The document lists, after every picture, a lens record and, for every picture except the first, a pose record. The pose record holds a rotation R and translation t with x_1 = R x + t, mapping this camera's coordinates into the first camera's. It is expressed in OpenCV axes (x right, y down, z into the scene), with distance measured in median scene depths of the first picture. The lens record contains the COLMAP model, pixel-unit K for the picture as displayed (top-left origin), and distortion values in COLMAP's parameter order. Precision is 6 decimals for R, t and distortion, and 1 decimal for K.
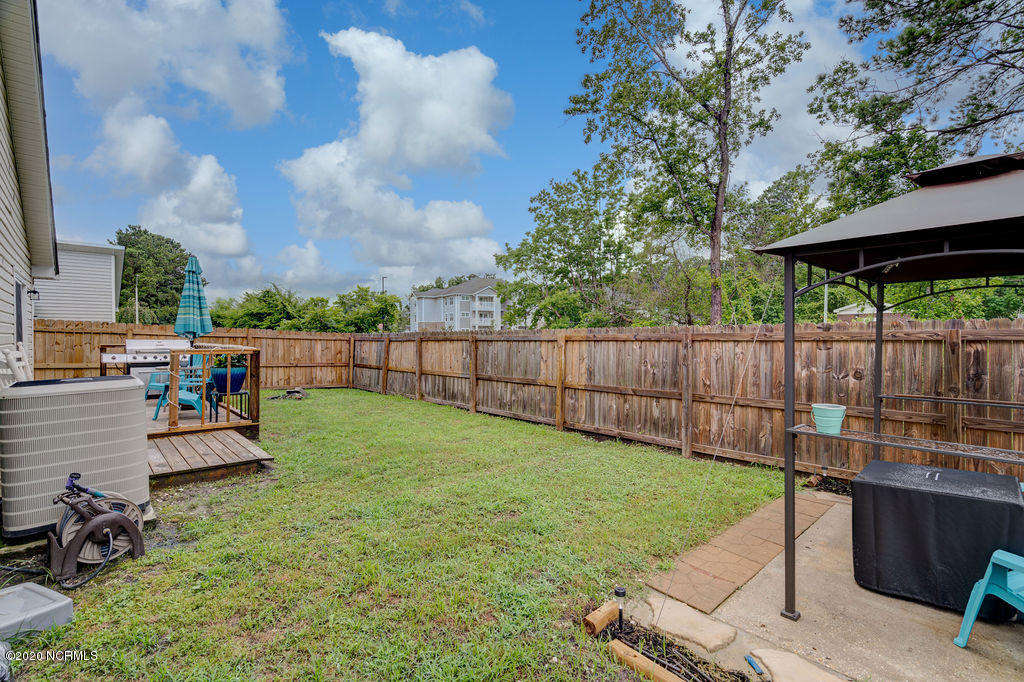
lens RADIAL K [[470.3, 0, 511.7], [0, 470.3, 340.1], [0, 0, 1]] dist [-0.004460, 0.001431]
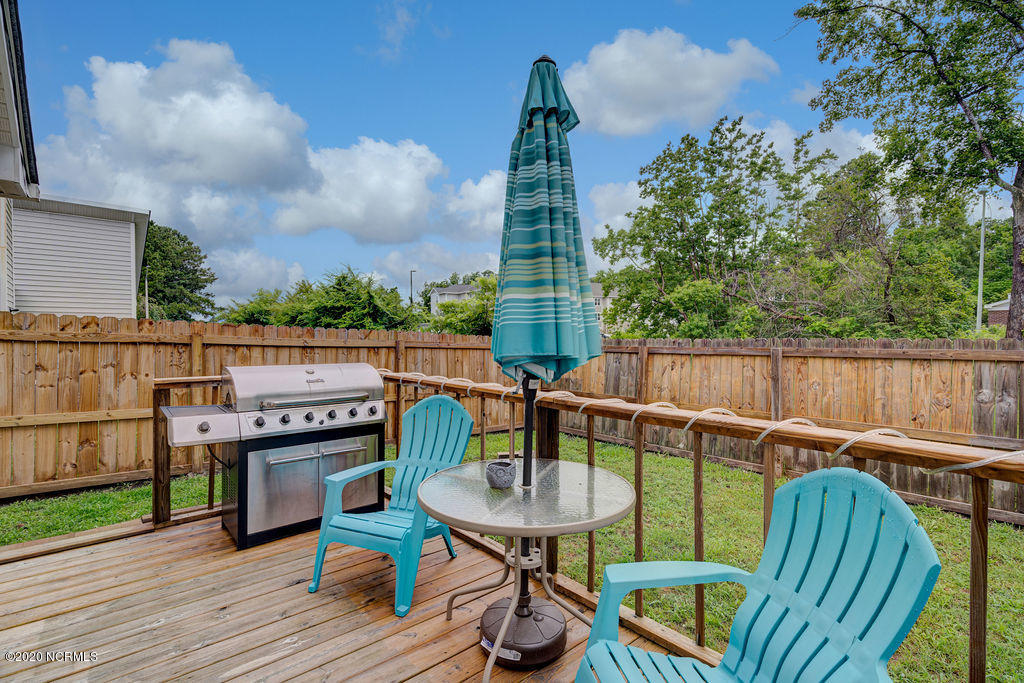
lens RADIAL K [[470.3, 0, 520.6], [0, 470.3, 338.0], [0, 0, 1]] dist [-0.004460, 0.001431]
pose [[0.999950, 0.001707, 0.009823, -0.258738], [-0.001704, 0.999998, -0.000355, -0.010432], [-0.009824, 0.000338, 0.999952, 0.274617]]
